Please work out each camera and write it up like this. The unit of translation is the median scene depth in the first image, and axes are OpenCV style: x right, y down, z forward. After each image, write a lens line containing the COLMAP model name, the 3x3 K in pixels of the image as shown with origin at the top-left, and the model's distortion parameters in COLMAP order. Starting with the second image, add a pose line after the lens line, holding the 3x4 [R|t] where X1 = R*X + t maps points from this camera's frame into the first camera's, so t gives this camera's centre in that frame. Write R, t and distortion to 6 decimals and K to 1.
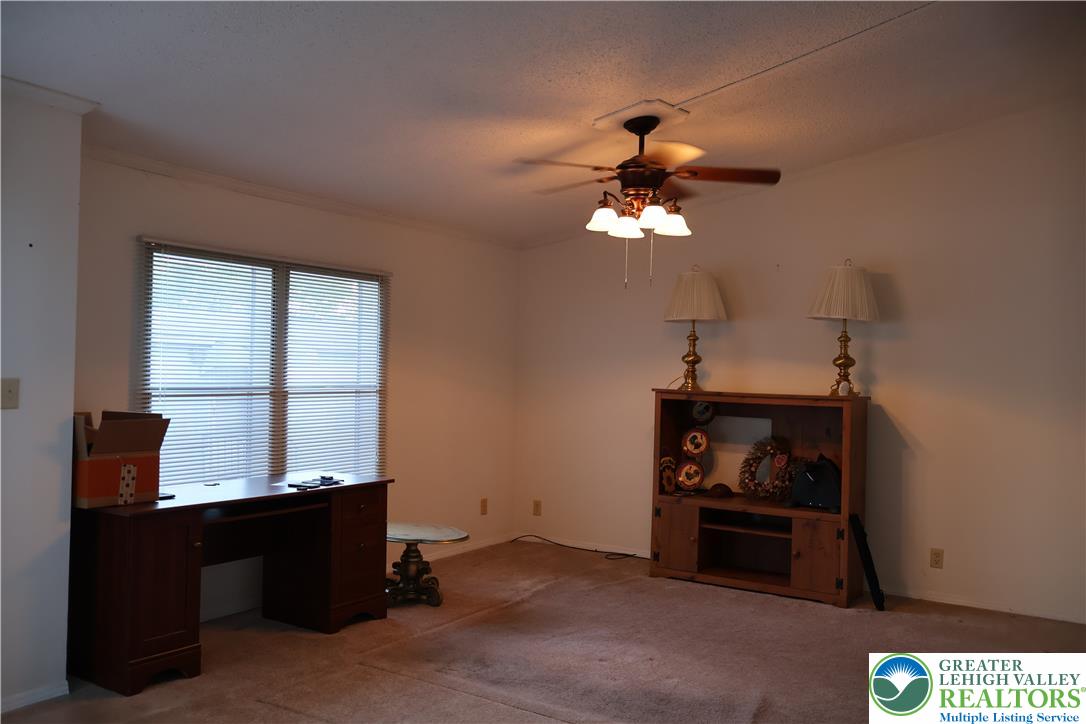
lens RADIAL K [[909.1, 0, 541.4], [0, 909.1, 365.7], [0, 0, 1]] dist [-0.001701, 0.000010]
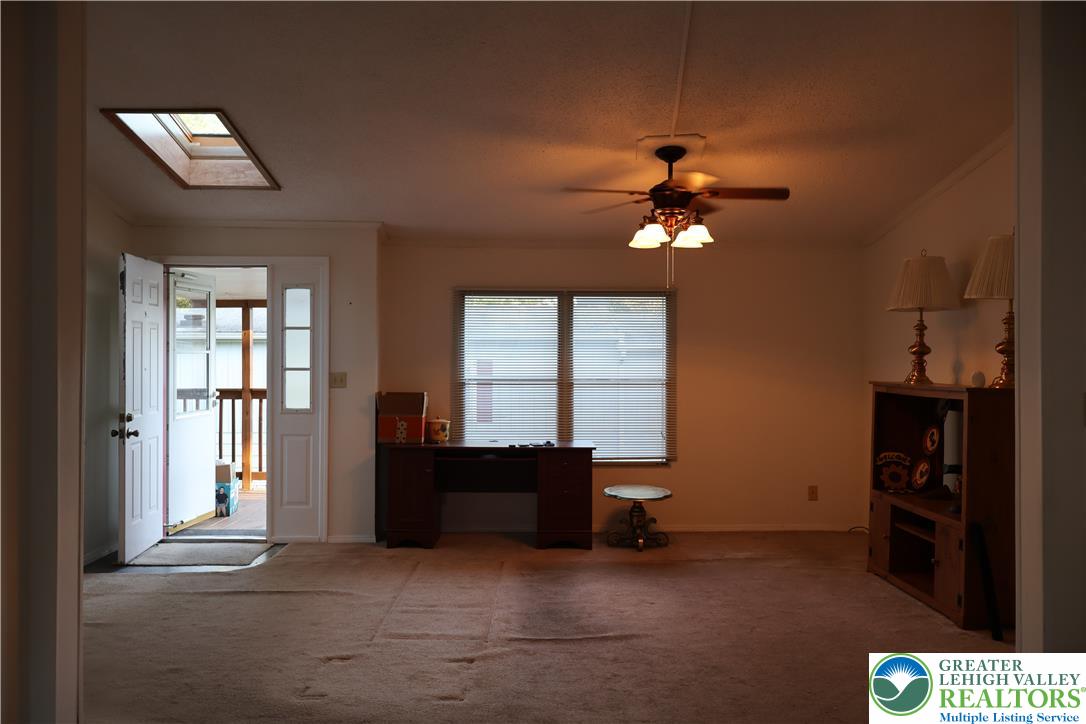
lens RADIAL K [[910.6, 0, 538.9], [0, 910.6, 357.3], [0, 0, 1]] dist [-0.001056, -0.001892]
pose [[0.553768, -0.025336, -0.832286, 0.820596], [0.010114, 0.999668, -0.023703, 0.020981], [0.832610, 0.004708, 0.553840, 0.168148]]
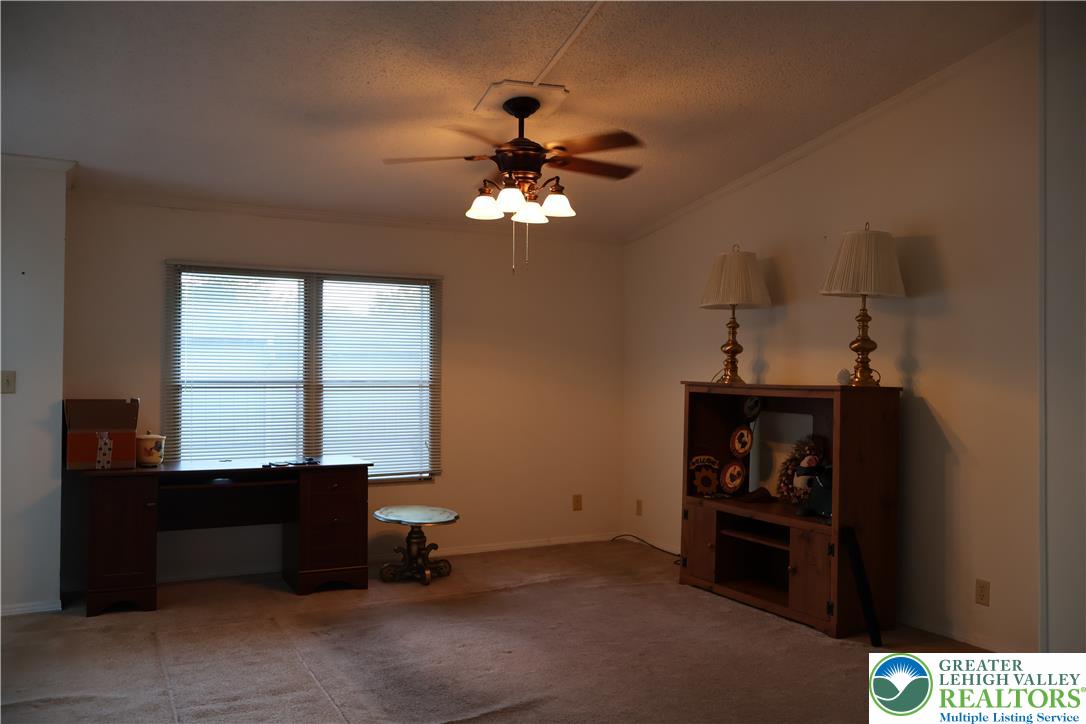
lens RADIAL K [[909.1, 0, 541.4], [0, 909.1, 365.7], [0, 0, 1]] dist [-0.001701, 0.000010]
pose [[0.868709, -0.019751, -0.494929, 0.503684], [0.013156, 0.999772, -0.016805, 0.025327], [0.495149, 0.008087, 0.868771, 0.132184]]
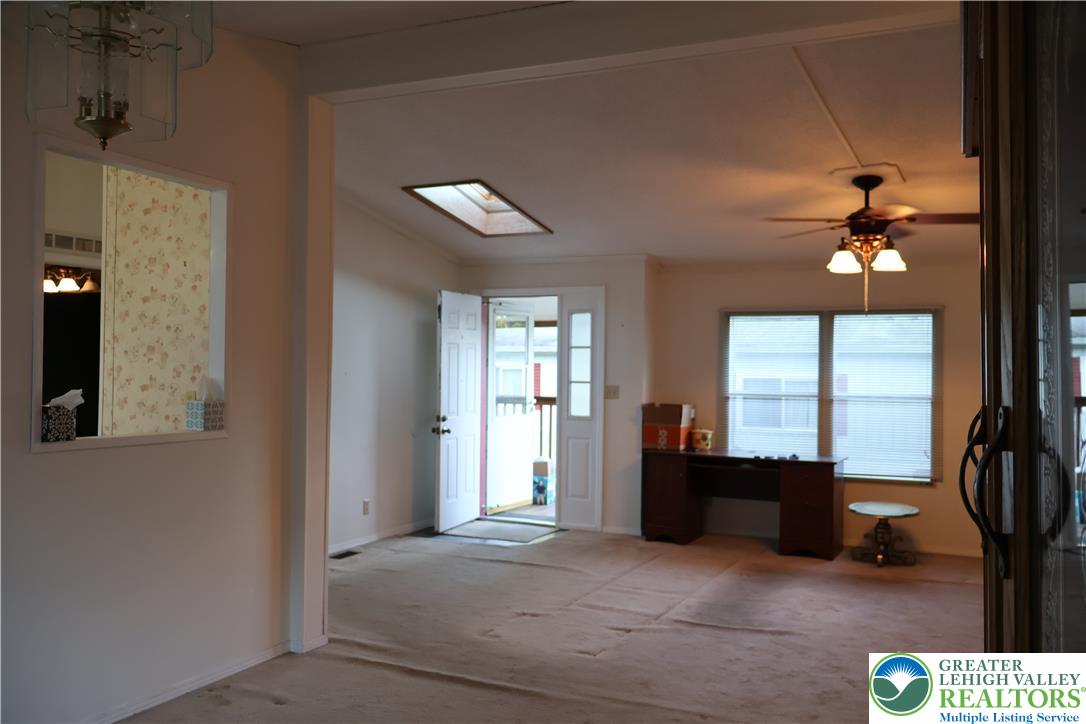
lens RADIAL K [[910.6, 0, 538.9], [0, 910.6, 357.3], [0, 0, 1]] dist [-0.001056, -0.001892]
pose [[0.122237, -0.031992, -0.991985, 1.049376], [-0.009098, 0.999402, -0.033352, 0.013707], [0.992459, 0.013102, 0.121873, 0.339576]]
